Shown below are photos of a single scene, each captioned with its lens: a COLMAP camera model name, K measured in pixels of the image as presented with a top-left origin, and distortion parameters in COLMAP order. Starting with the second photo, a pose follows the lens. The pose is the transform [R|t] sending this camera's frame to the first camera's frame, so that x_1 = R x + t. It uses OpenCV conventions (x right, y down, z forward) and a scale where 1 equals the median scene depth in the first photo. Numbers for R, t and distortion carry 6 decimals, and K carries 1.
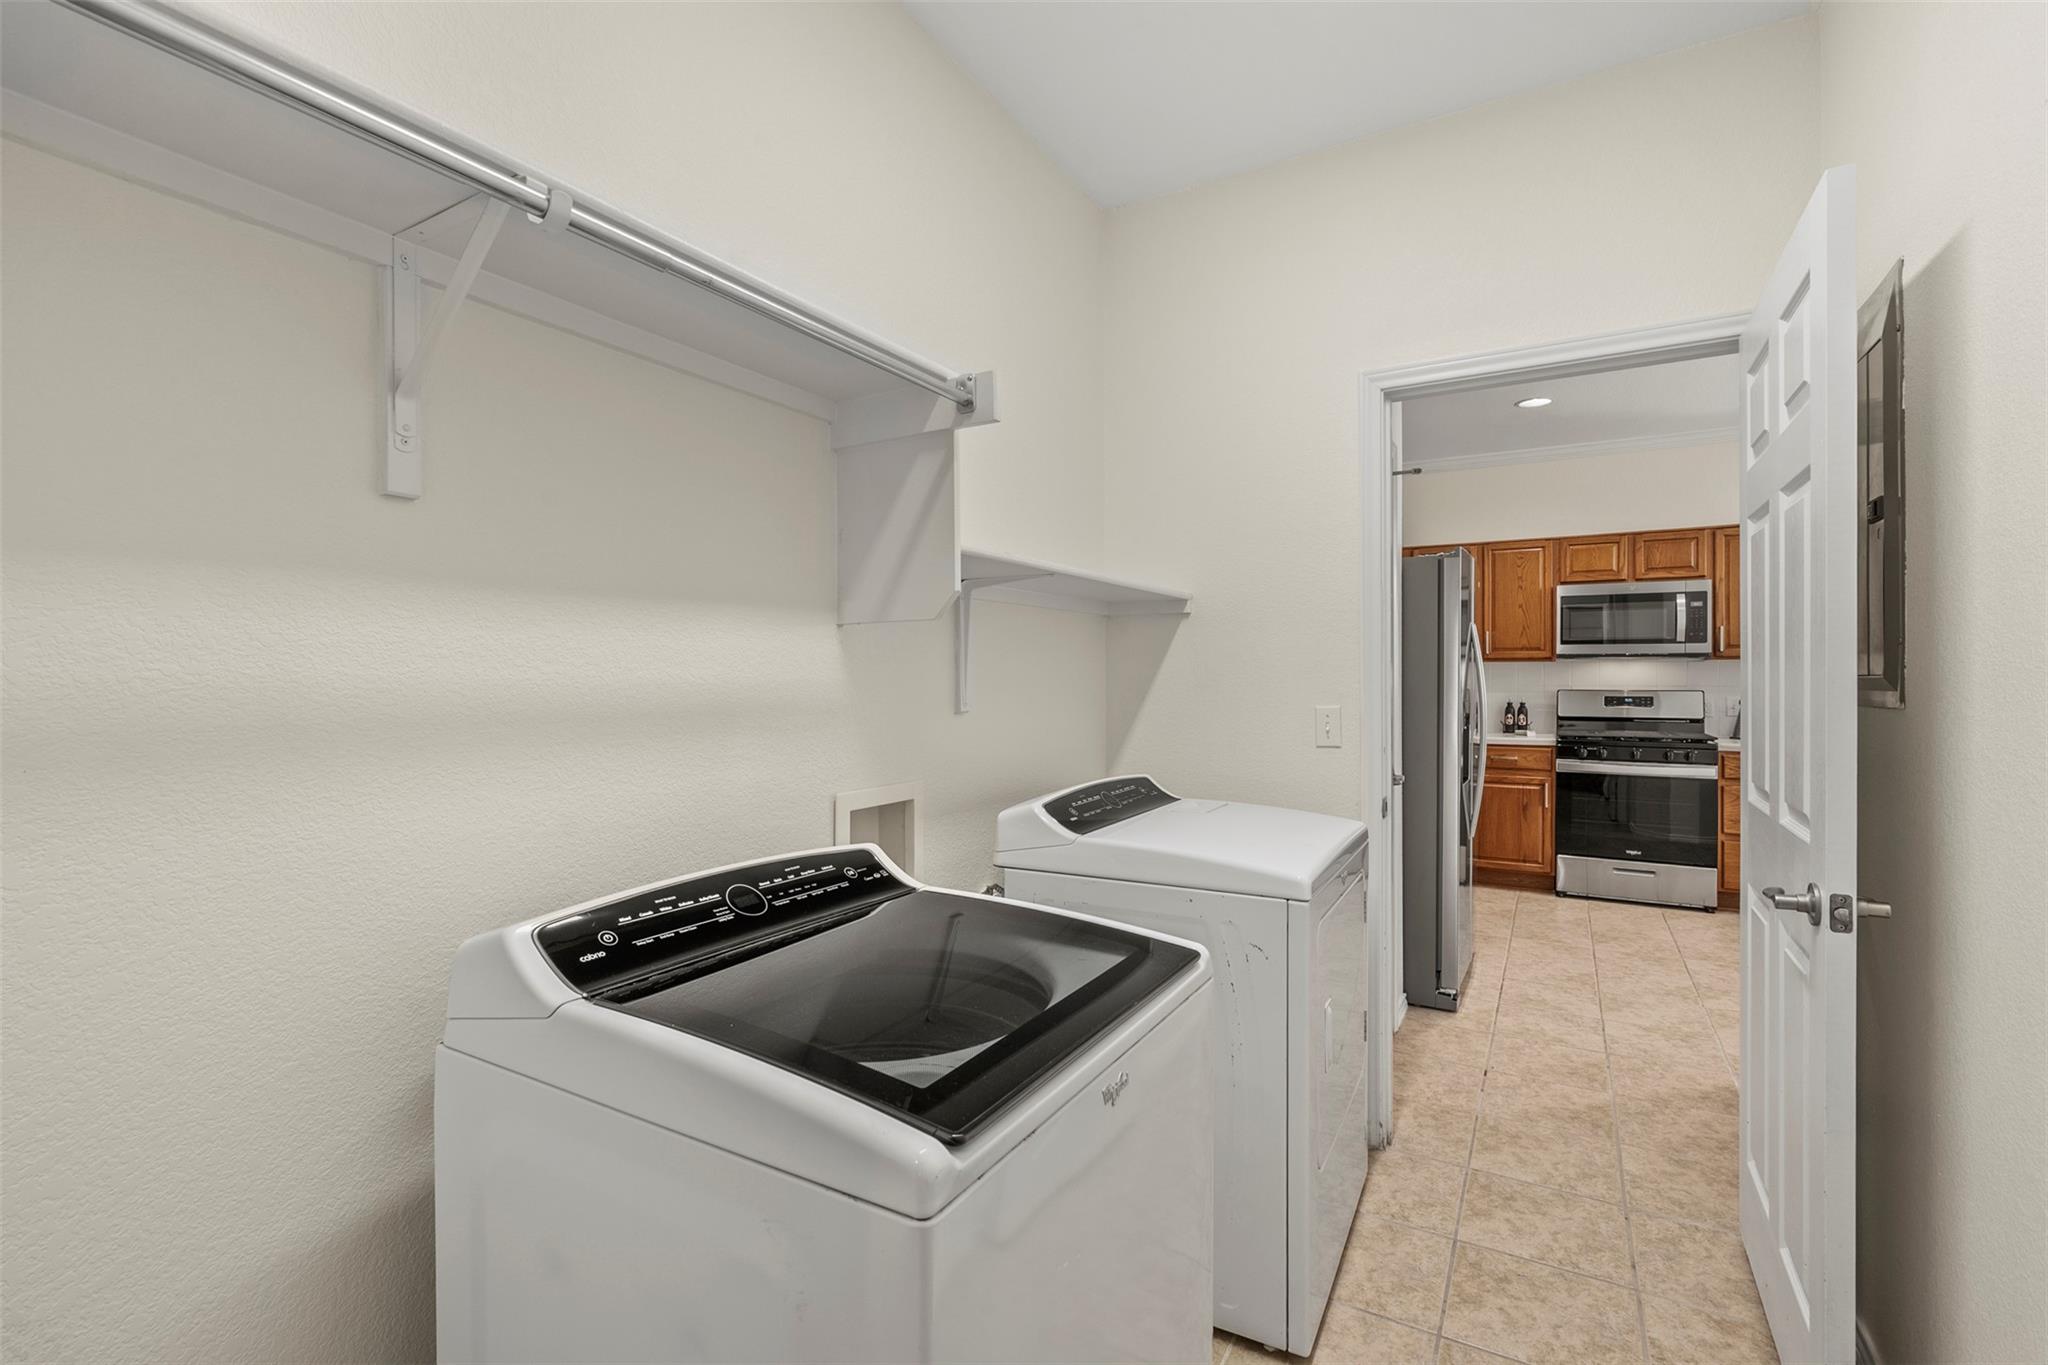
lens RADIAL K [[927.8, 0, 1020.8], [0, 927.8, 686.1], [0, 0, 1]] dist [-0.004636, 0.001292]
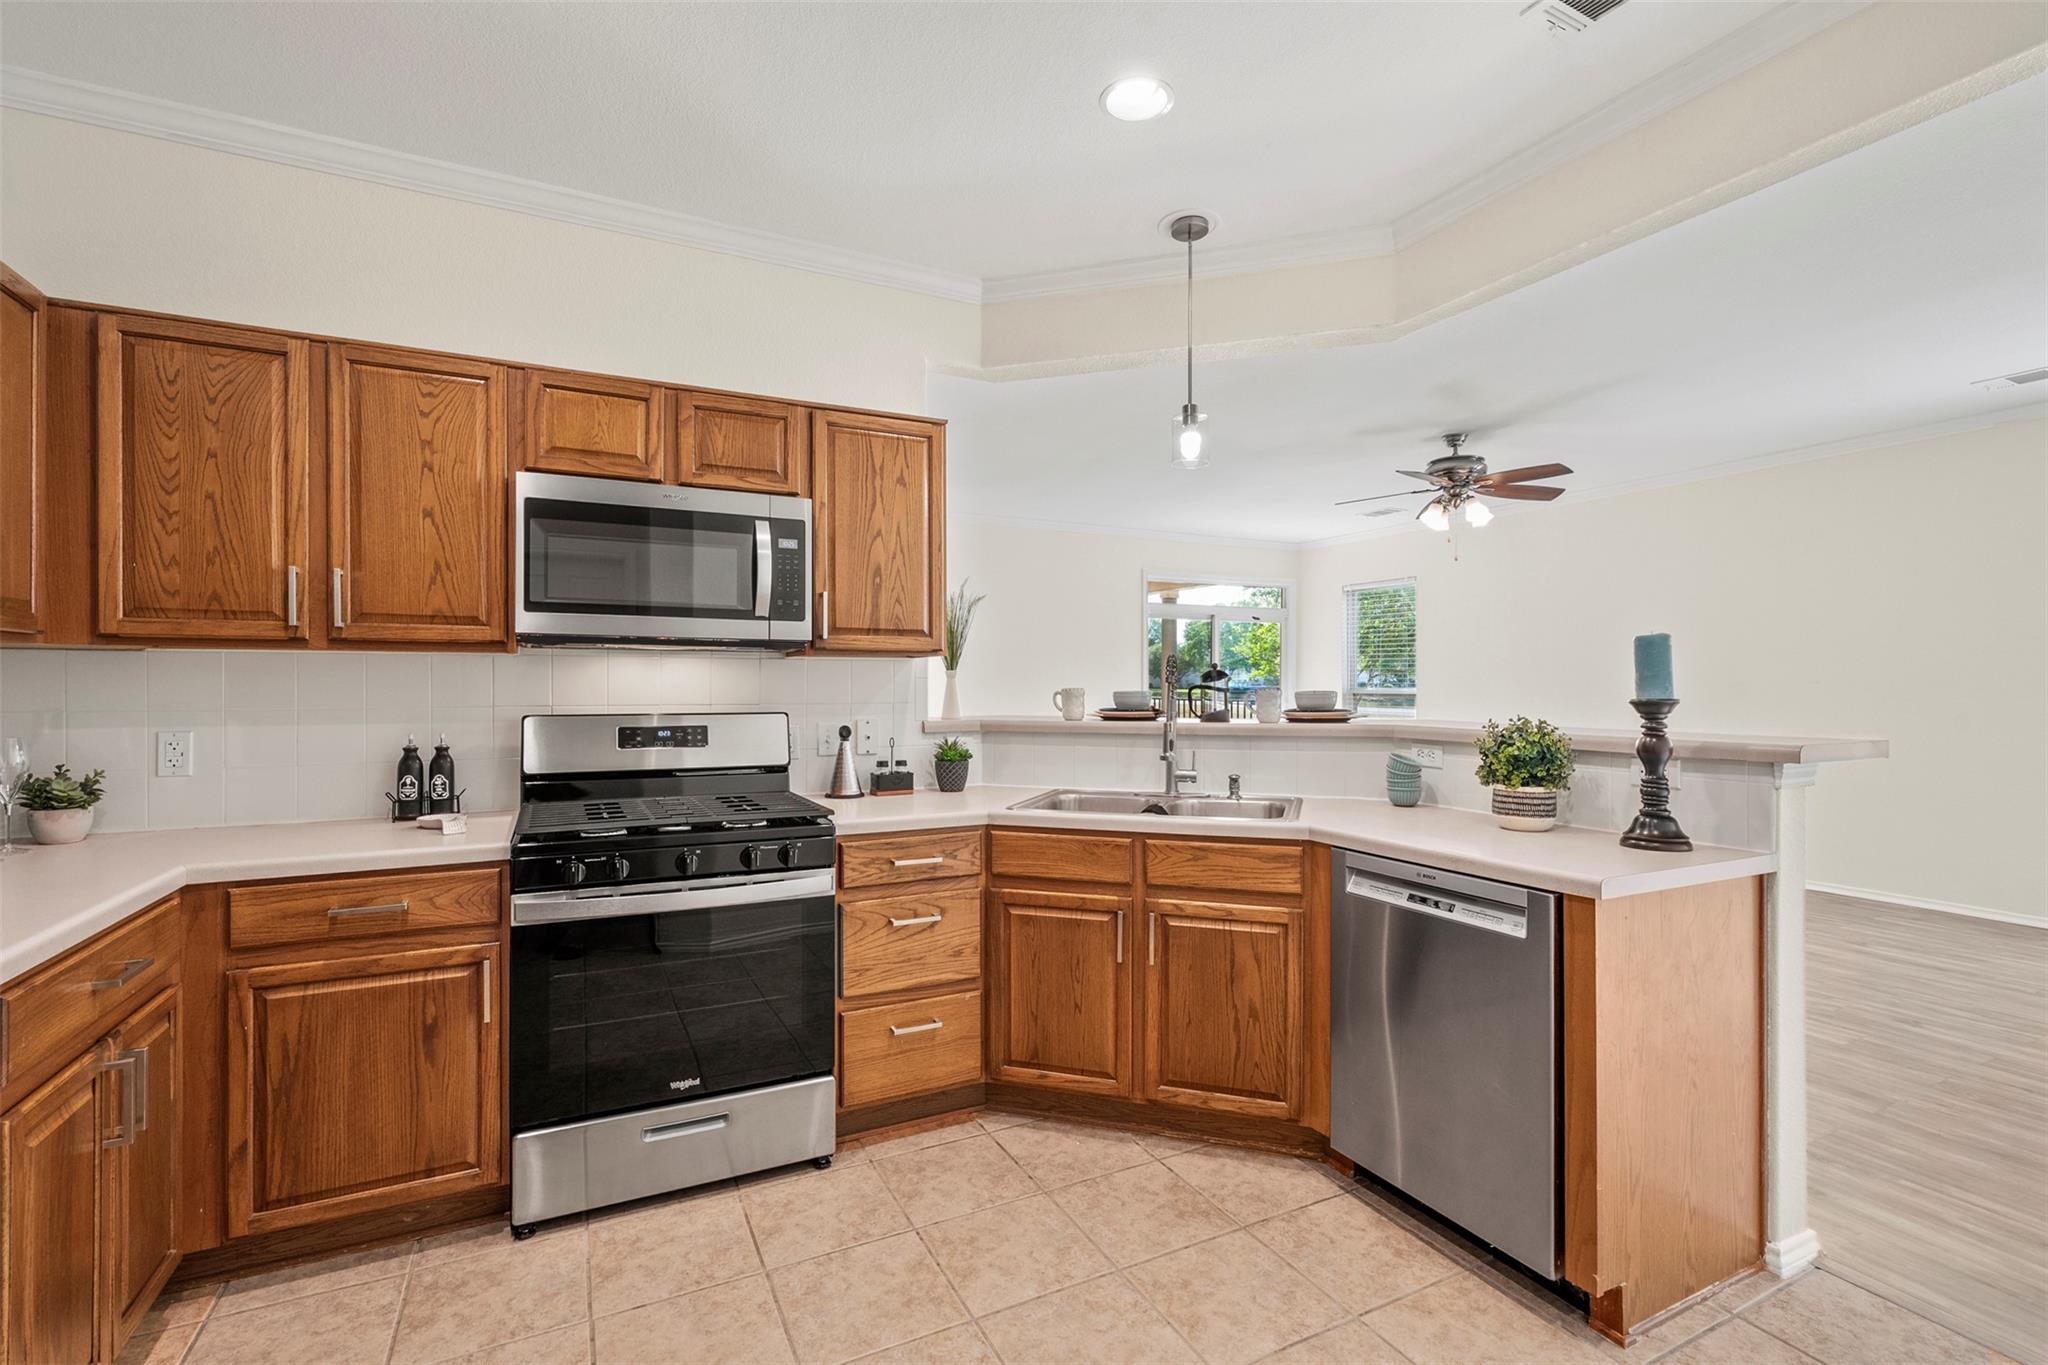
lens RADIAL K [[927.8, 0, 1028.5], [0, 927.8, 681.7], [0, 0, 1]] dist [-0.004636, 0.001292]
pose [[0.539262, 0.004879, 0.842124, 0.359931], [0.006830, 0.999925, -0.010166, -0.006751], [-0.842110, 0.011234, 0.539189, 0.593857]]
